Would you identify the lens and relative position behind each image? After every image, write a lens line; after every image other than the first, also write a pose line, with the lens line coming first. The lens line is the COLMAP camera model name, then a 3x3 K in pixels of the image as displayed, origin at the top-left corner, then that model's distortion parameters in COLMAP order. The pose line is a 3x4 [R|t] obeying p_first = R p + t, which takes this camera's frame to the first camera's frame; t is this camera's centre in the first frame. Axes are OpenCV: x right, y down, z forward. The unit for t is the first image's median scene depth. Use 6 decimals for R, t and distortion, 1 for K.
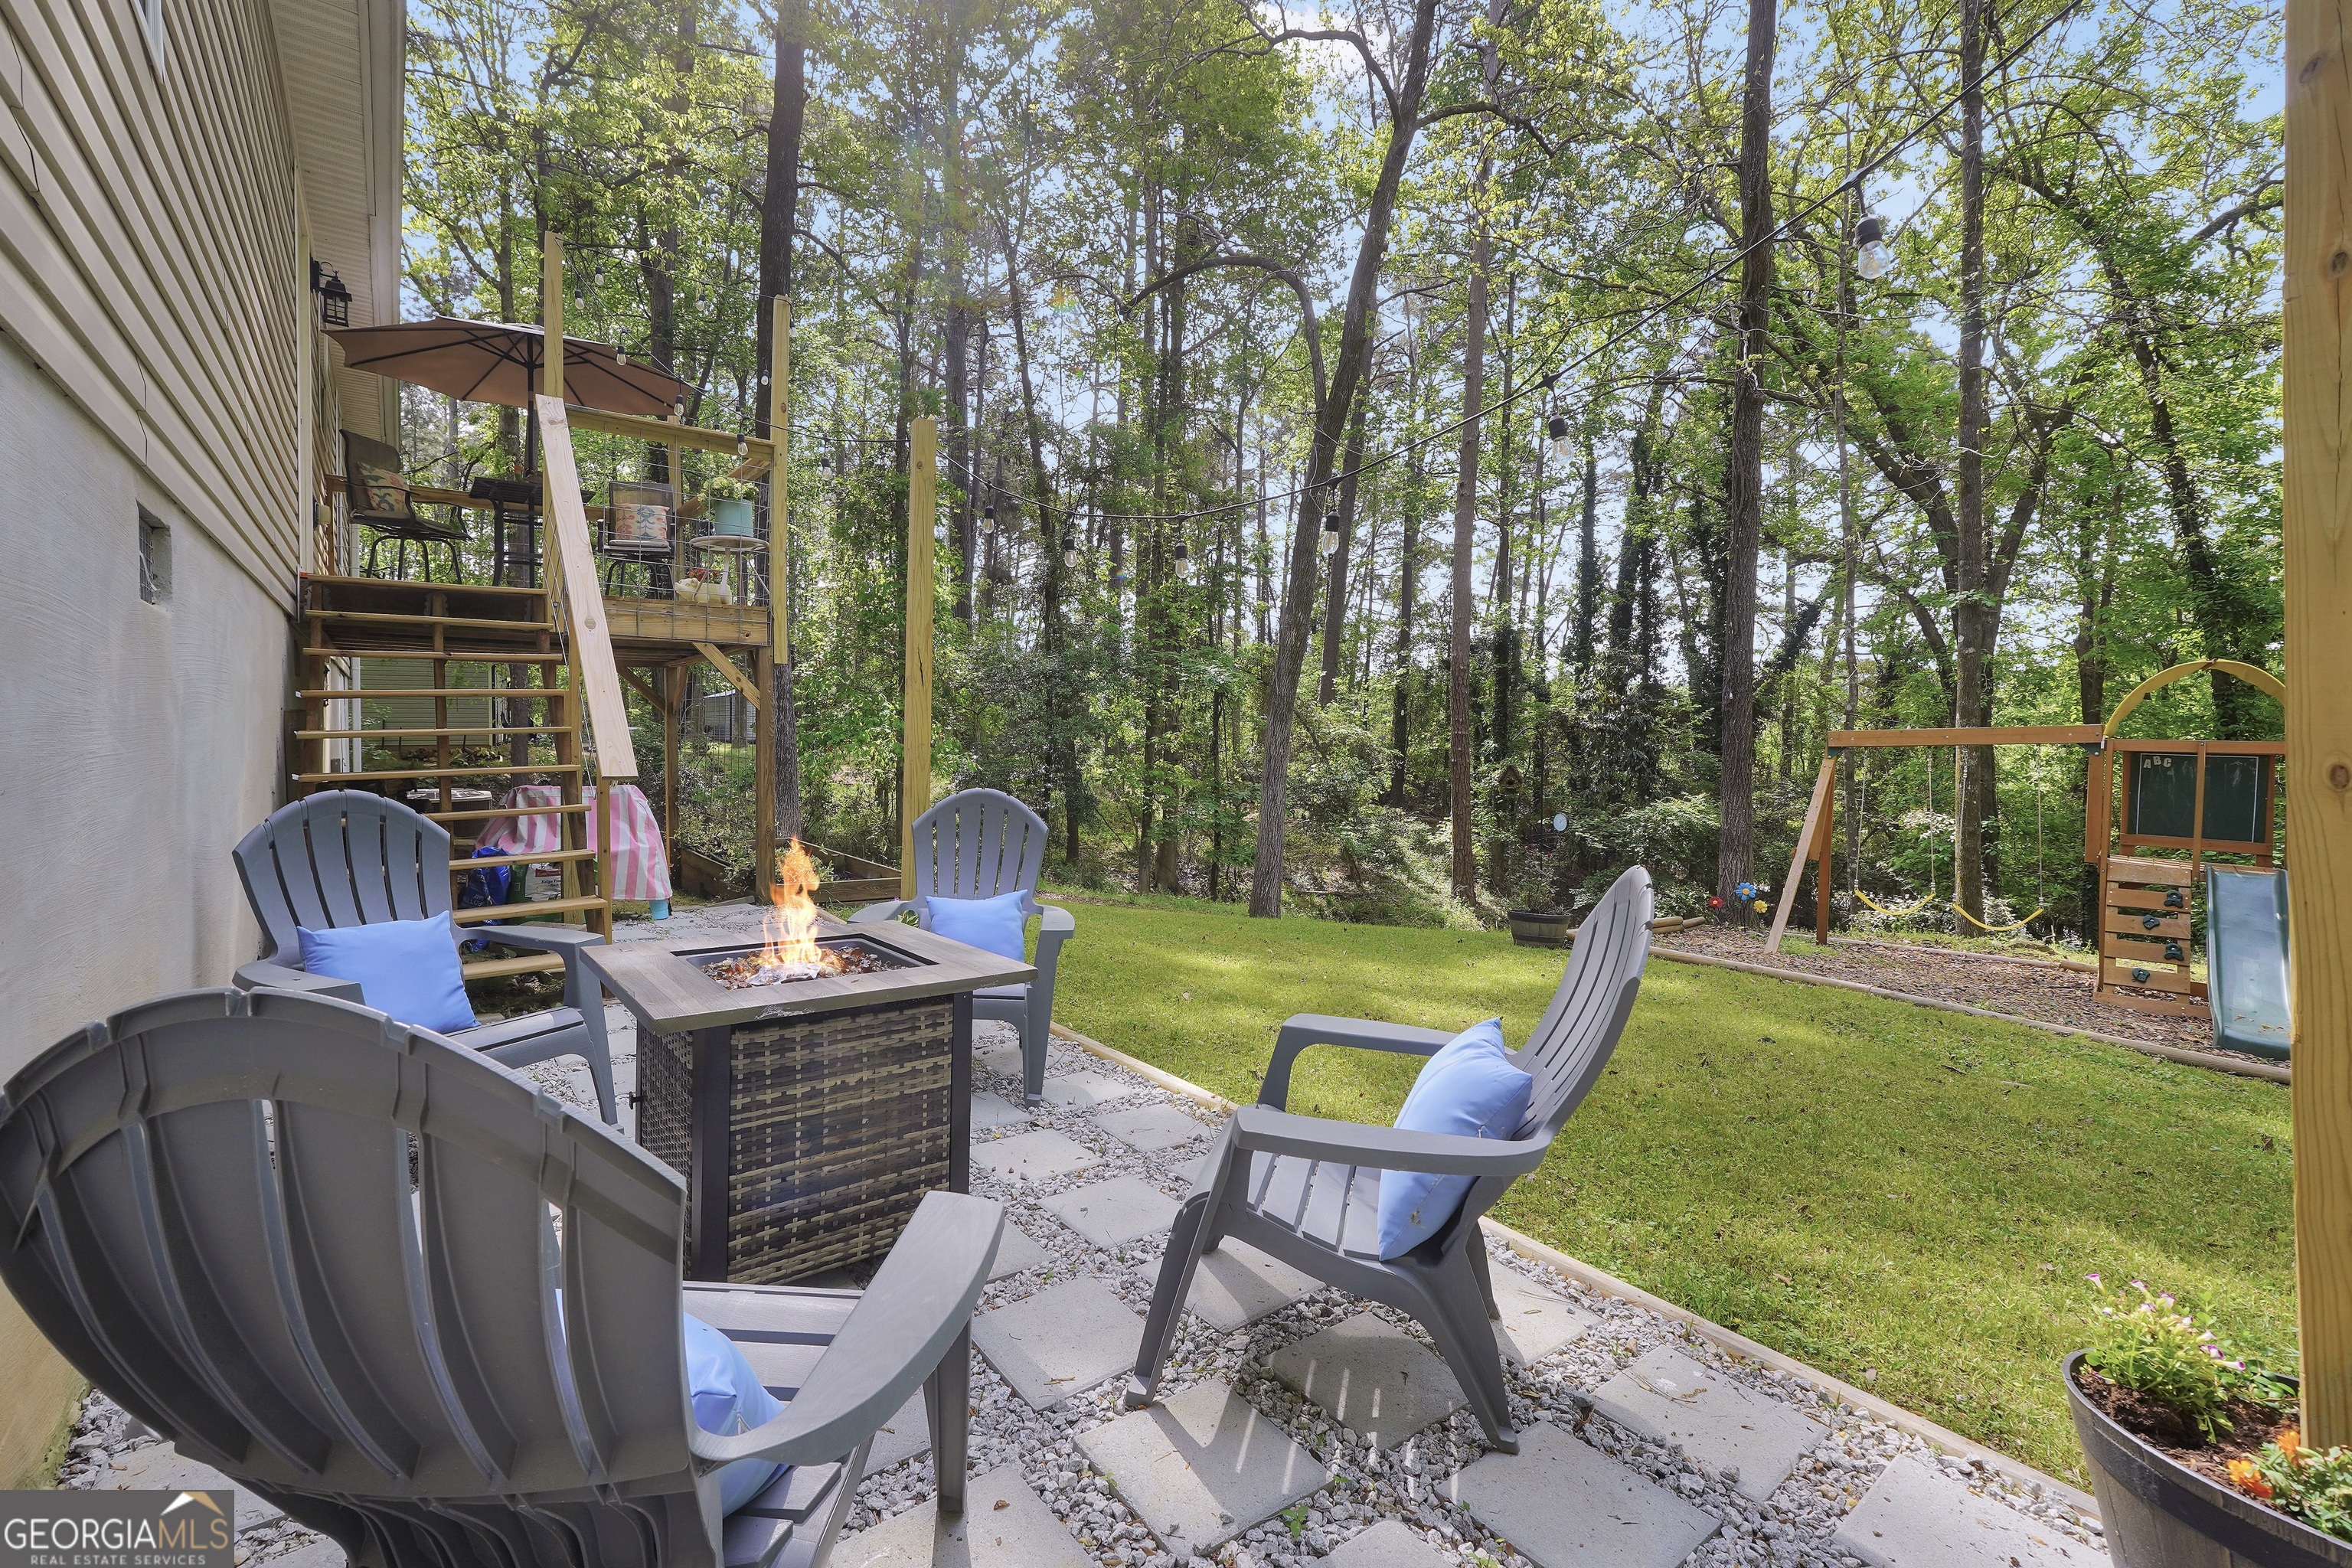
lens RADIAL K [[1037.3, 0, 1179.6], [0, 1037.3, 753.9], [0, 0, 1]] dist [-0.000343, 0.000013]
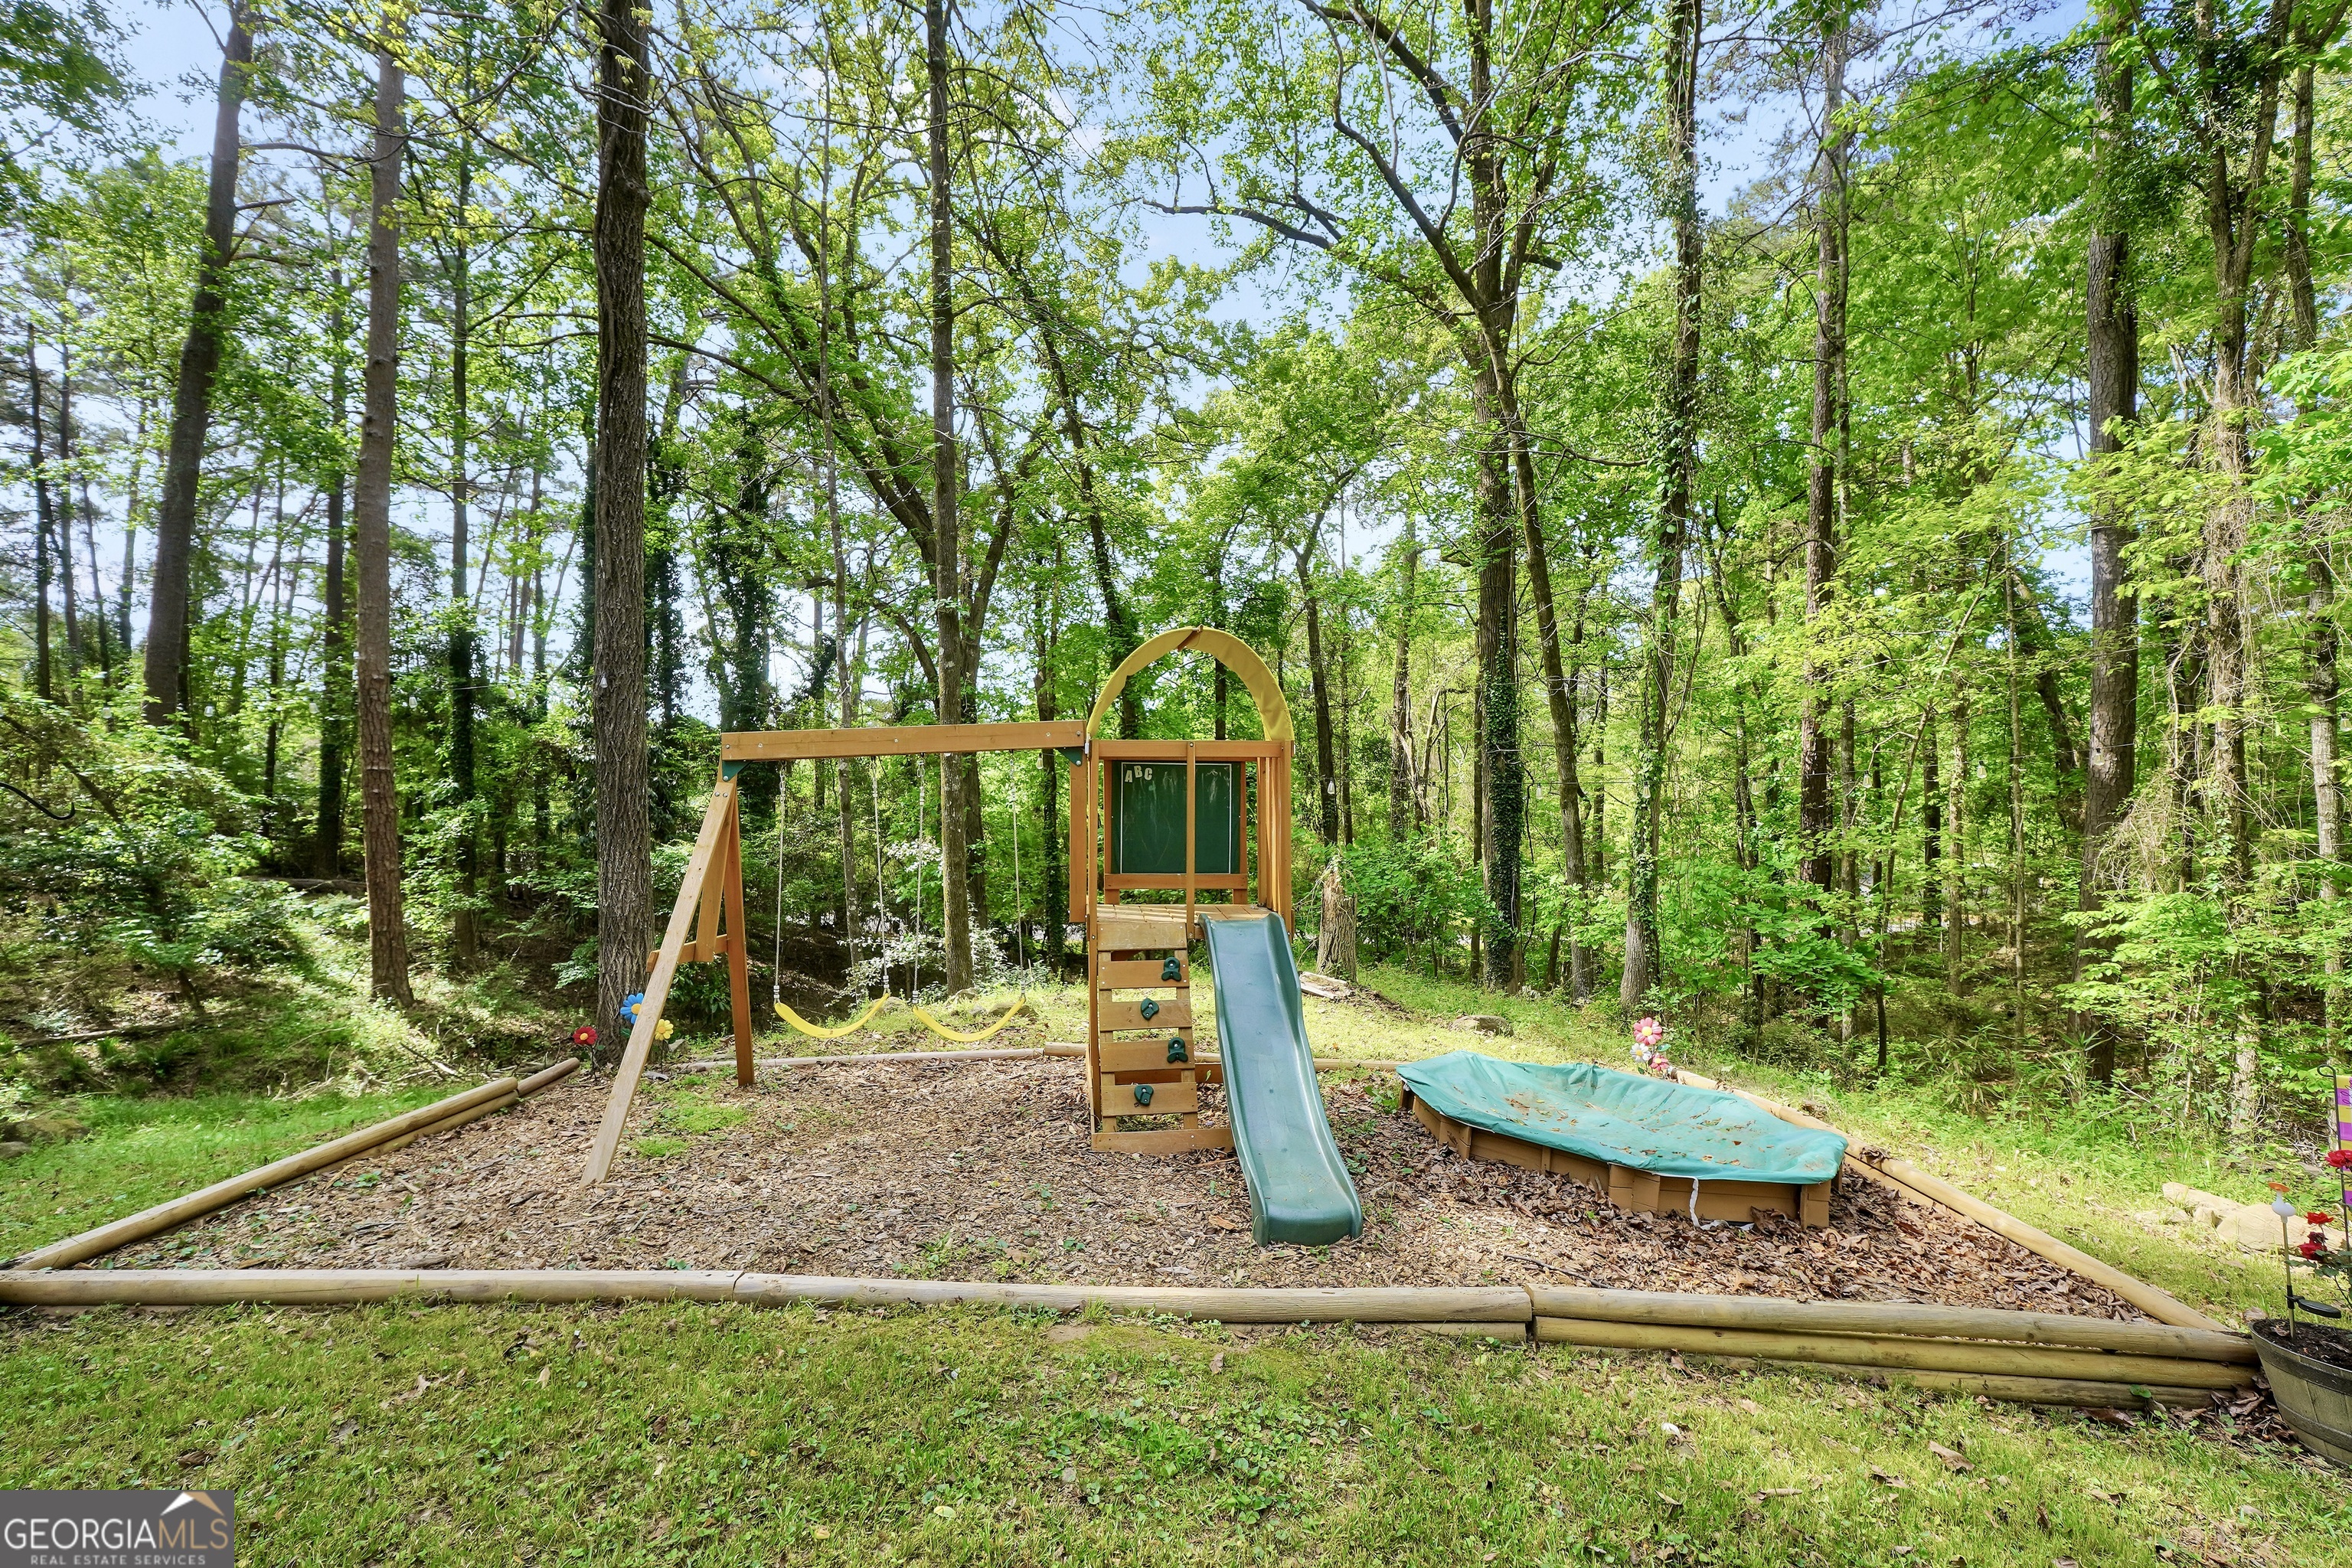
lens RADIAL K [[995.7, 0, 1176.0], [0, 995.7, 784.0], [0, 0, 1]] dist [-0.000441, -0.000040]
pose [[0.655928, -0.023440, 0.754460, 0.113186], [0.029809, 0.999542, 0.005139, 0.003660], [-0.754235, 0.019119, 0.656326, 0.136493]]
